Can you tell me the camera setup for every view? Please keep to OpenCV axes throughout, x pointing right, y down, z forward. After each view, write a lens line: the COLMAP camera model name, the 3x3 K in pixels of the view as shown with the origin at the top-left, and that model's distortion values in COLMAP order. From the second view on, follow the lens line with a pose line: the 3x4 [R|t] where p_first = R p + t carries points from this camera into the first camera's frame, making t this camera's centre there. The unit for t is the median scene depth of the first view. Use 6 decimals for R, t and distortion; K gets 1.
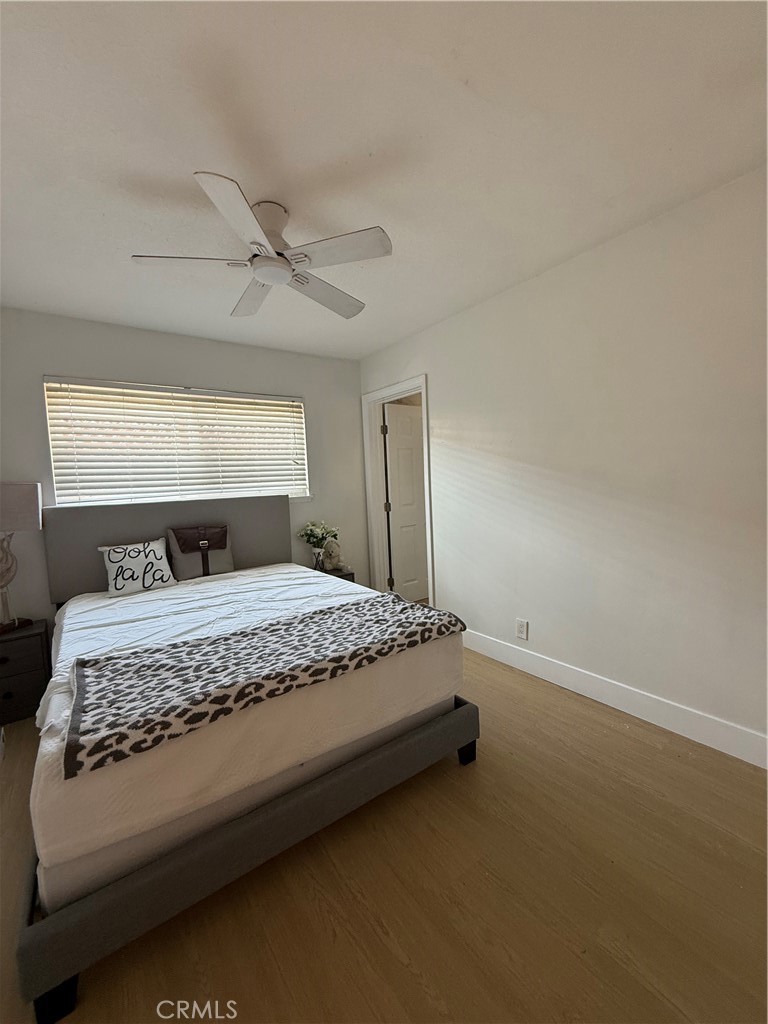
lens RADIAL K [[411.1, 0, 381.9], [0, 411.1, 511.2], [0, 0, 1]] dist [0.001125, 0.000166]
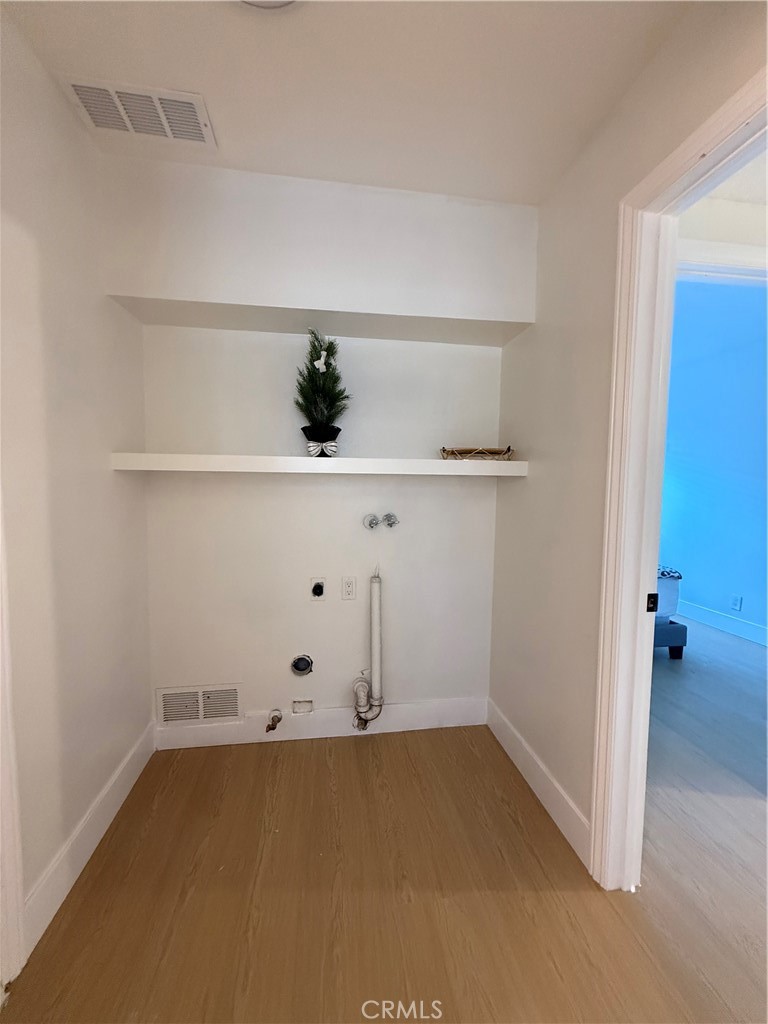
lens RADIAL K [[411.1, 0, 381.9], [0, 411.1, 511.2], [0, 0, 1]] dist [0.001125, 0.000166]
pose [[0.889785, 0.083809, -0.448618, -0.142362], [-0.082670, 0.996331, 0.022164, 0.090279], [0.448829, 0.017366, 0.893449, -0.979637]]
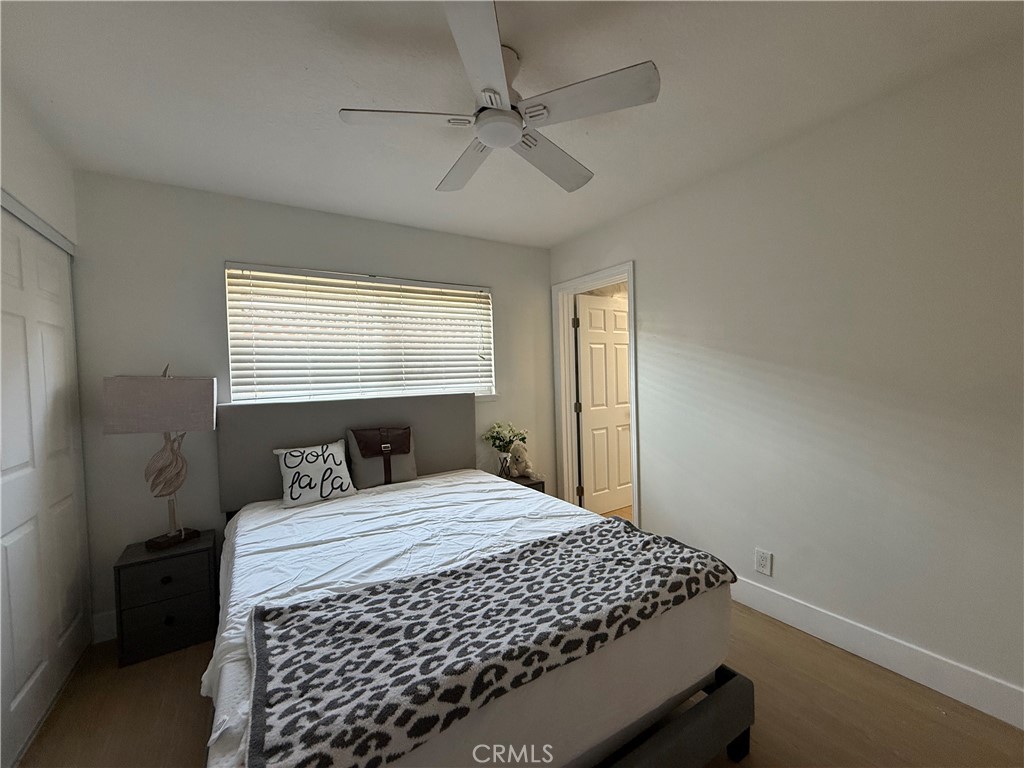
lens RADIAL K [[411.0, 0, 509.8], [0, 411.0, 386.3], [0, 0, 1]] dist [0.000063, 0.000055]
pose [[0.997966, 0.015020, -0.061947, -0.178094], [-0.017878, 0.998789, -0.045840, -0.027329], [0.061183, 0.046854, 0.997026, 0.190495]]
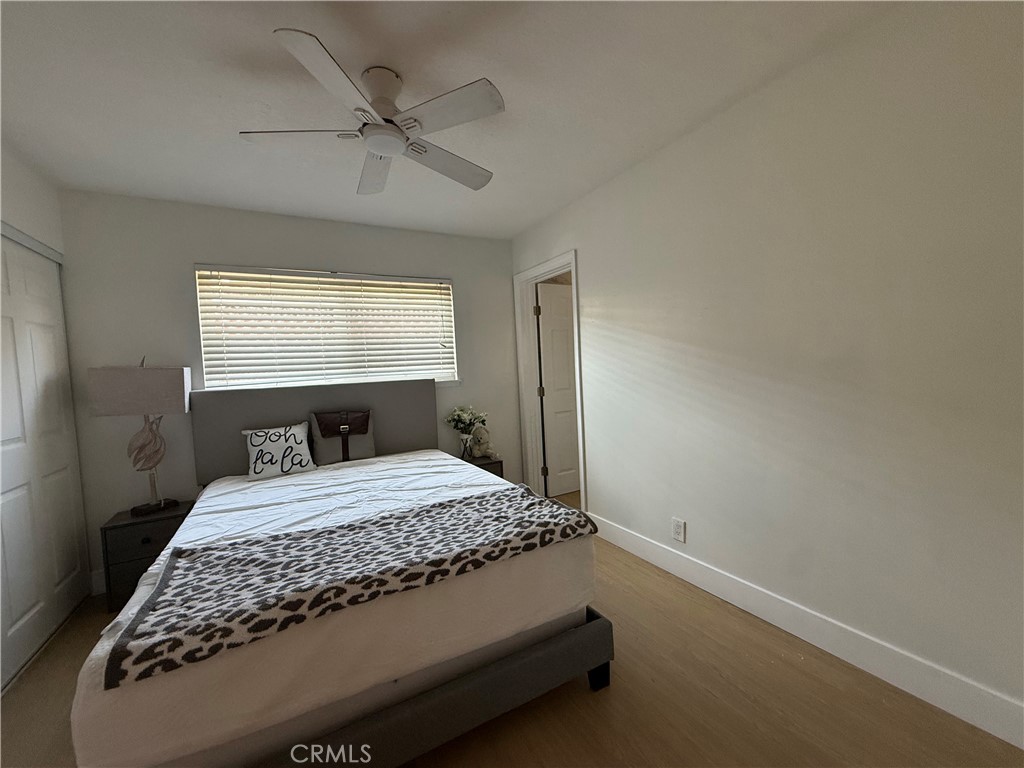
lens RADIAL K [[411.0, 0, 509.8], [0, 411.0, 386.3], [0, 0, 1]] dist [0.000063, 0.000055]
pose [[0.992635, 0.000309, -0.121144, 0.126628], [-0.003170, 0.999721, -0.023428, 0.000589], [0.121103, 0.023639, 0.992358, 0.107678]]
